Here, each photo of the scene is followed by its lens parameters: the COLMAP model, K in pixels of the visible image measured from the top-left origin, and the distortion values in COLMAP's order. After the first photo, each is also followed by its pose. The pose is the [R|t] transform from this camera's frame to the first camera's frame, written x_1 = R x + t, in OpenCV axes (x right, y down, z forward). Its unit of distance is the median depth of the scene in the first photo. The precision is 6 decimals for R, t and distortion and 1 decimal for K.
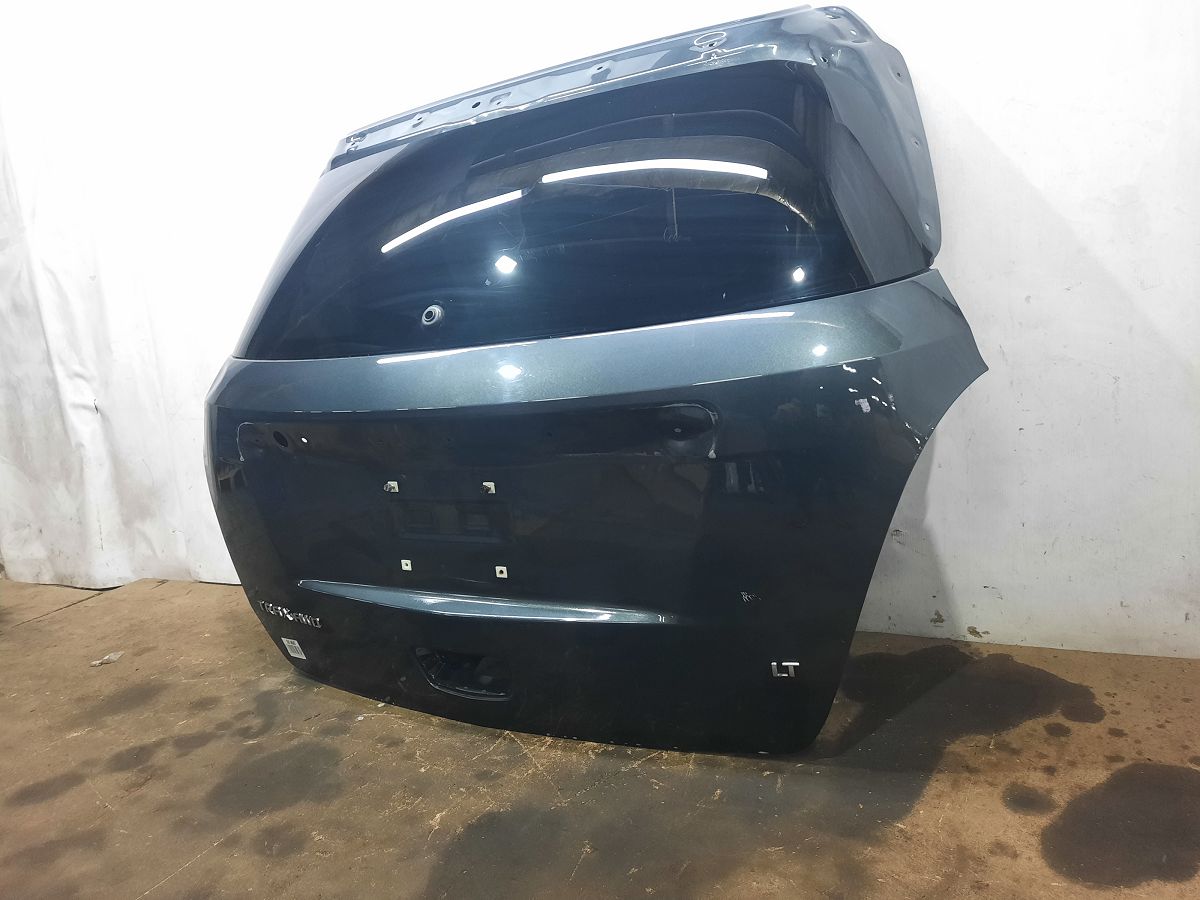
lens RADIAL K [[877.7, 0, 599.8], [0, 877.7, 456.5], [0, 0, 1]] dist [0.053151, -0.055434]
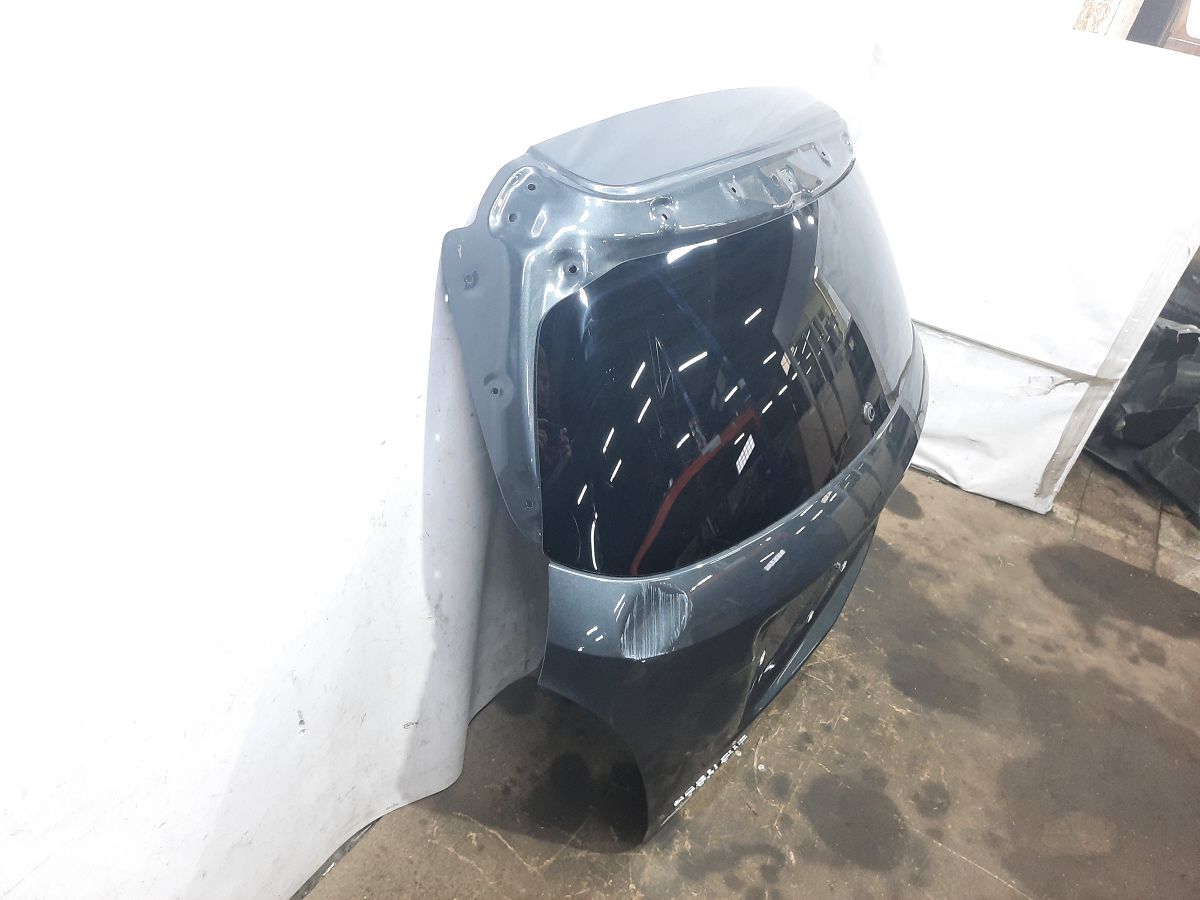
lens RADIAL K [[877.7, 0, 599.8], [0, 877.7, 456.5], [0, 0, 1]] dist [0.053151, -0.055434]
pose [[0.009394, -0.439585, 0.898152, -1.151462], [0.033036, 0.897838, 0.439086, -0.574220], [-0.999410, 0.025546, 0.022957, 1.225178]]
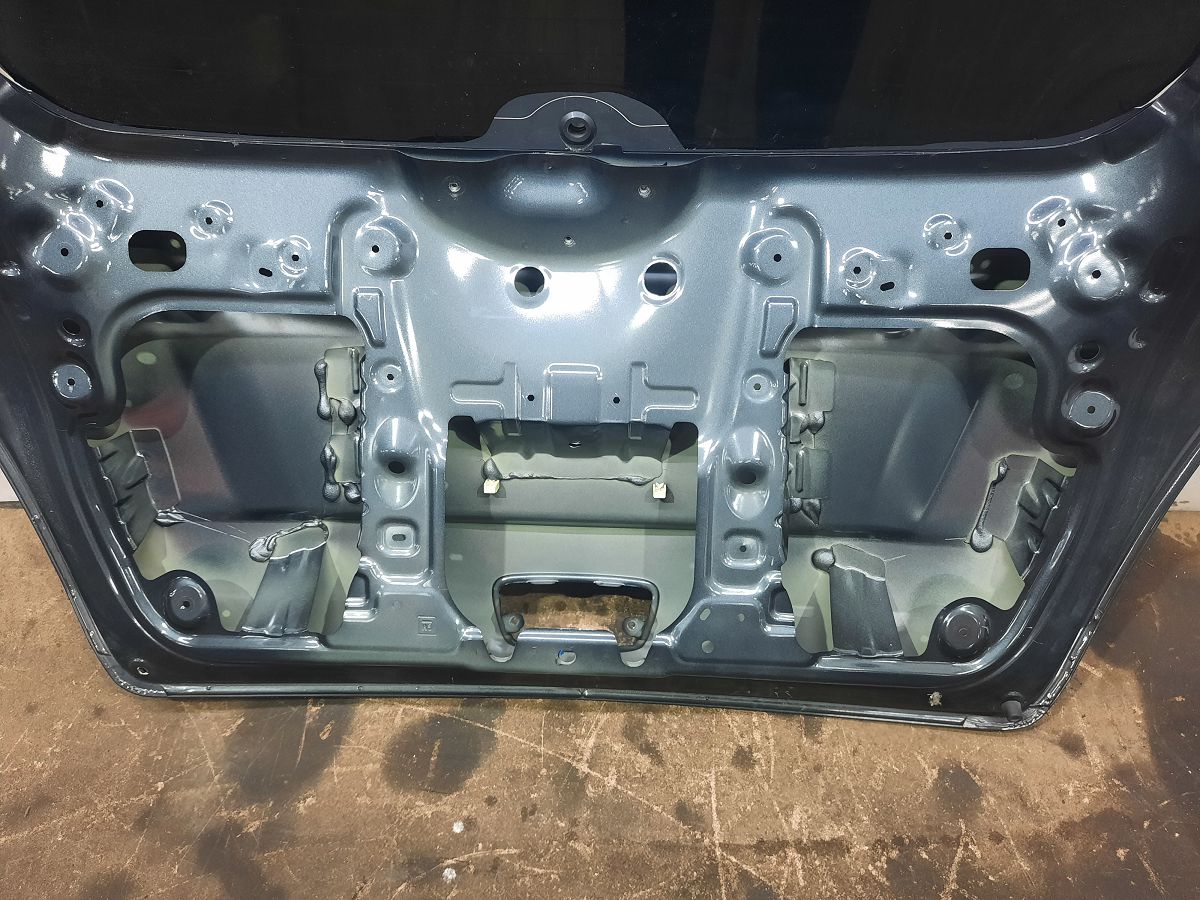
lens RADIAL K [[877.7, 0, 599.8], [0, 877.7, 456.5], [0, 0, 1]] dist [0.053151, -0.055434]
pose [[0.888680, -0.272566, 0.368722, -0.343827], [0.010988, 0.816570, 0.577141, -0.321973], [-0.458396, -0.508842, 0.728665, 0.676593]]
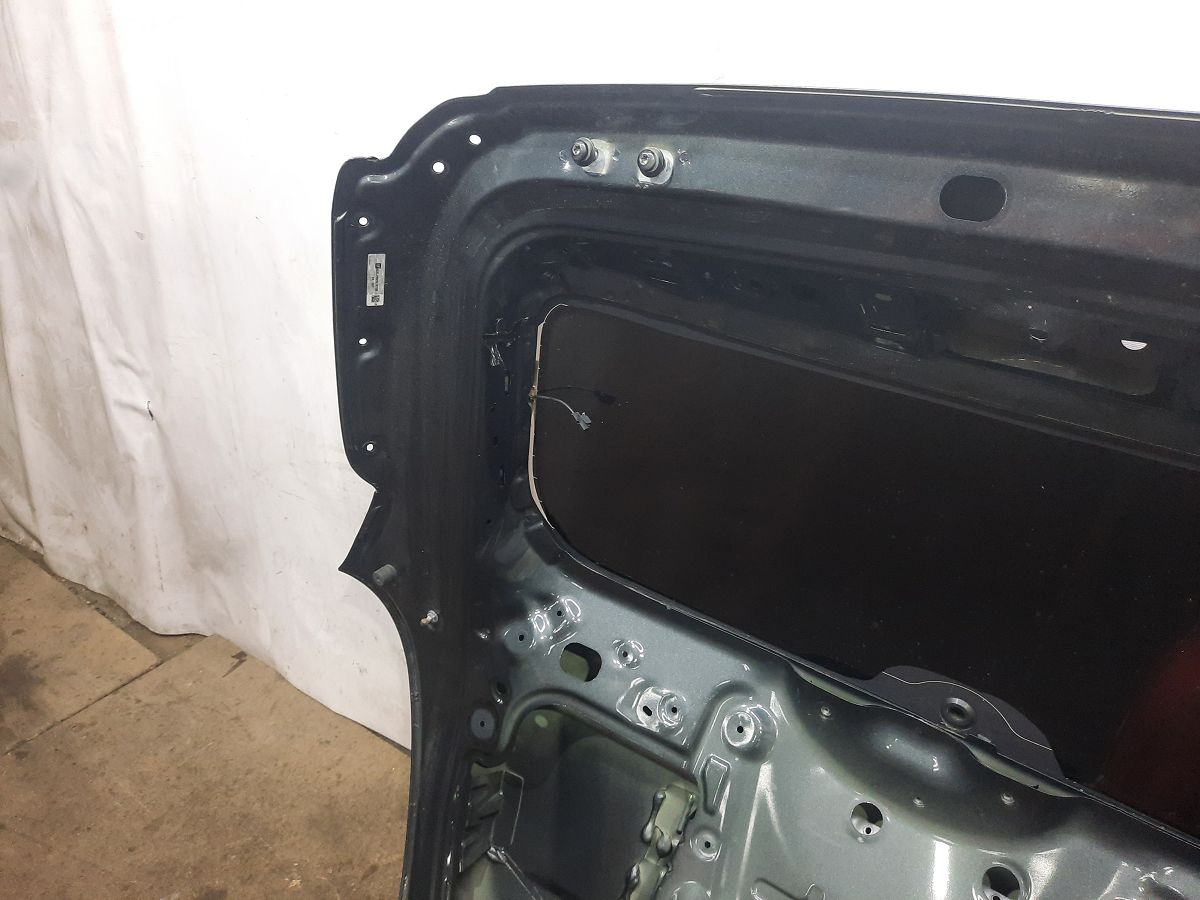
lens RADIAL K [[877.7, 0, 599.8], [0, 877.7, 456.5], [0, 0, 1]] dist [0.053151, -0.055434]
pose [[0.985681, 0.158211, -0.058332, -0.318241], [-0.134304, 0.945776, 0.295755, -0.481833], [0.101961, -0.283686, 0.953481, 0.658960]]
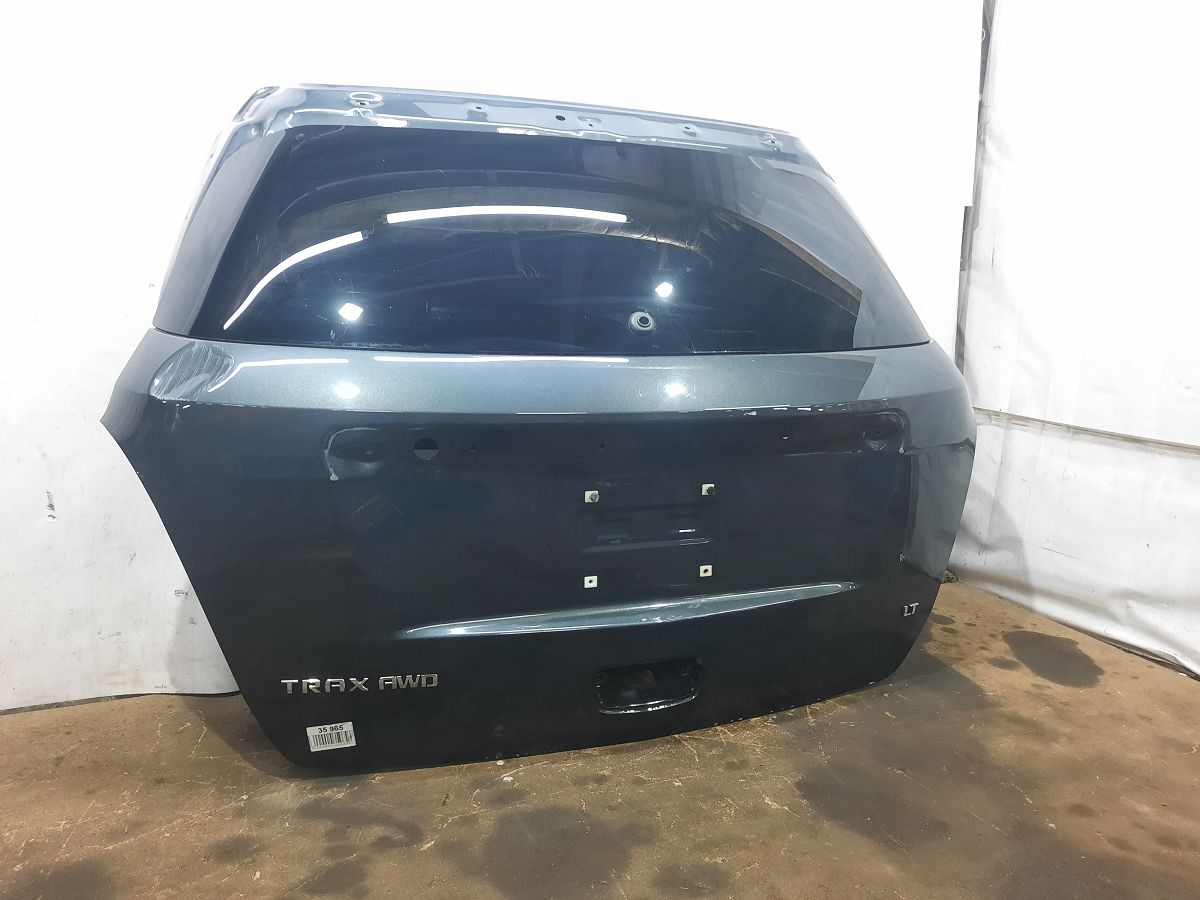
lens RADIAL K [[877.7, 0, 599.8], [0, 877.7, 456.5], [0, 0, 1]] dist [0.053151, -0.055434]
pose [[0.621792, 0.011457, 0.783098, -0.926389], [0.059138, 0.996352, -0.061533, 0.047988], [-0.780946, 0.084571, 0.618846, 0.400723]]
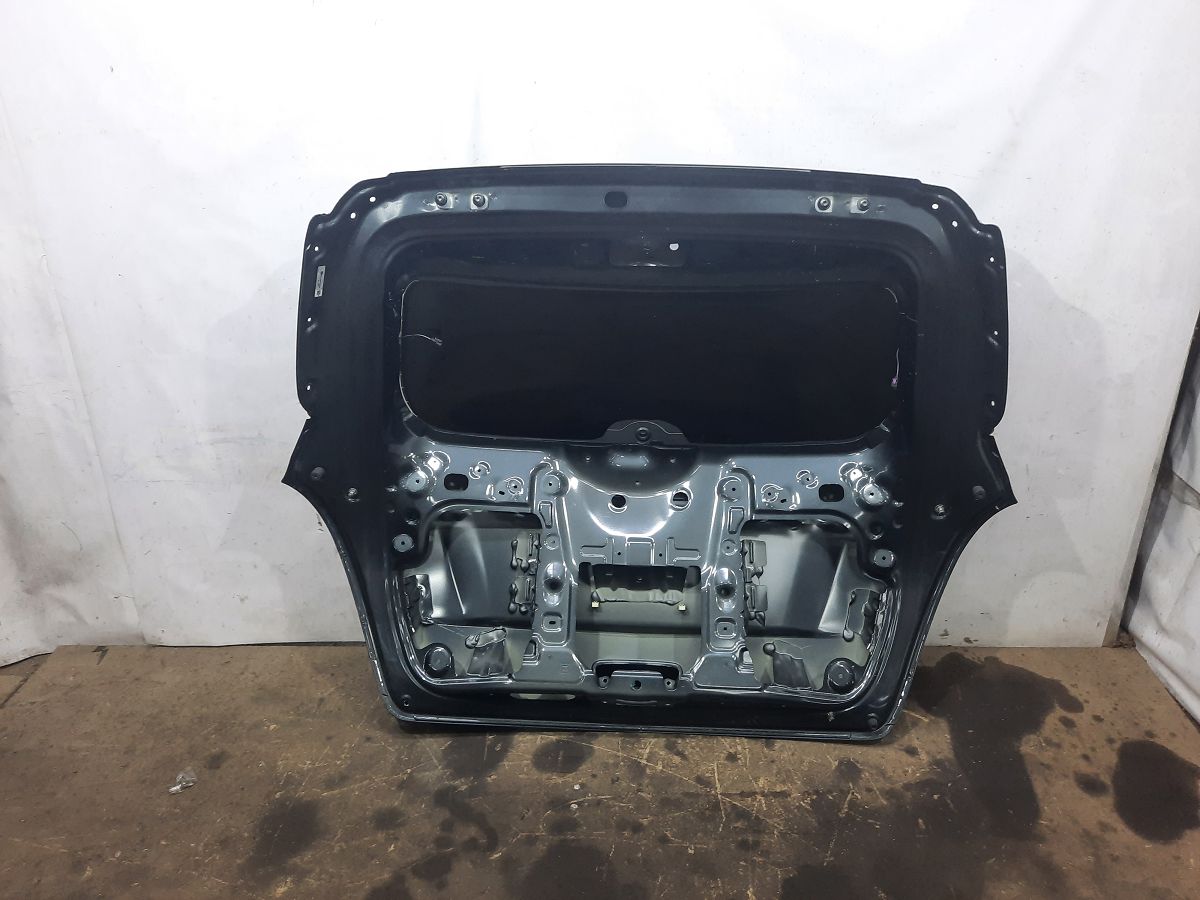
lens RADIAL K [[864.9, 0, 602.6], [0, 864.9, 453.4], [0, 0, 1]] dist [0.047330, -0.039116]
pose [[0.888269, -0.098496, 0.448638, -0.737881], [-0.001210, 0.976233, 0.216722, -0.420022], [-0.459321, -0.193050, 0.867038, 0.090732]]
